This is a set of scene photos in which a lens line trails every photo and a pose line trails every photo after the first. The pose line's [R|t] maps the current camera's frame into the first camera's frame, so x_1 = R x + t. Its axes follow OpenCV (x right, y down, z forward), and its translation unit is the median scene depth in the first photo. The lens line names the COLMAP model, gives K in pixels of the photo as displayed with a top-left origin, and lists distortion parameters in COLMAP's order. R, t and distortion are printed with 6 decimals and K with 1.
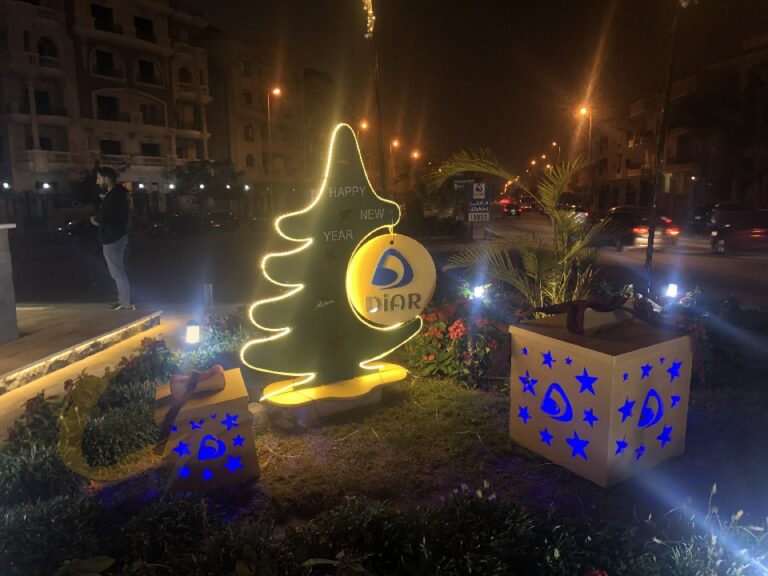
lens RADIAL K [[618.4, 0, 379.1], [0, 618.4, 288.1], [0, 0, 1]] dist [0.029467, -0.011991]
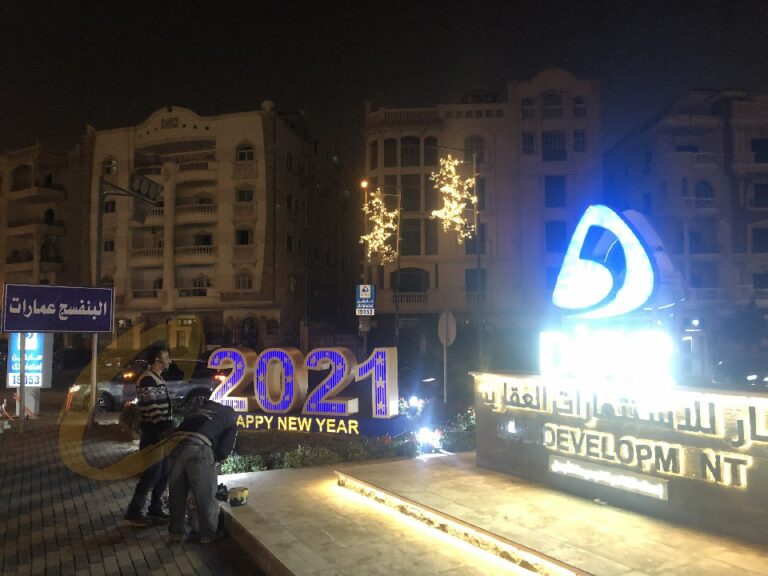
lens RADIAL K [[618.4, 0, 379.1], [0, 618.4, 288.1], [0, 0, 1]] dist [0.029467, -0.011991]
pose [[0.603762, -0.045370, -0.795872, -0.042232], [-0.124651, 0.980725, -0.150470, -0.004856], [0.787358, 0.190054, 0.586469, 0.007549]]
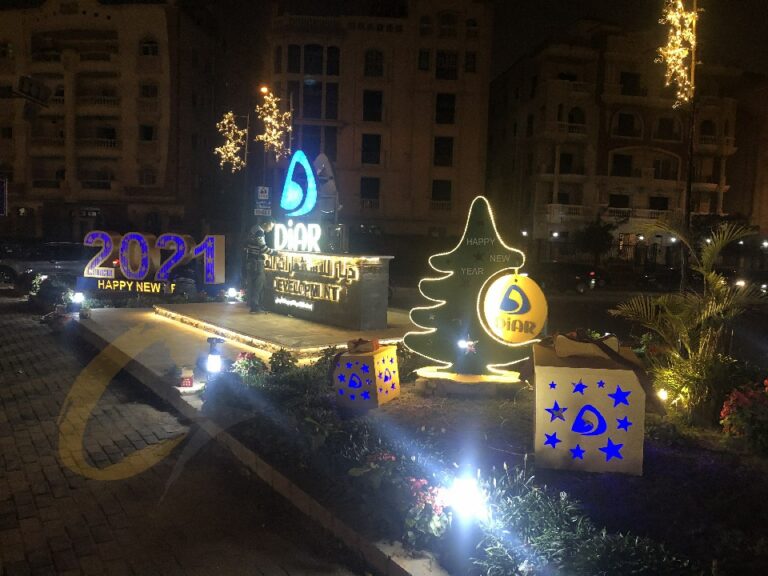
lens RADIAL K [[622.7, 0, 386.5], [0, 622.7, 283.3], [0, 0, 1]] dist [0.009655, -0.008100]
pose [[0.700194, 0.091492, -0.708066, 0.061324], [-0.154428, 0.987686, -0.025088, 0.000840], [0.697051, 0.126911, 0.705700, -0.012773]]
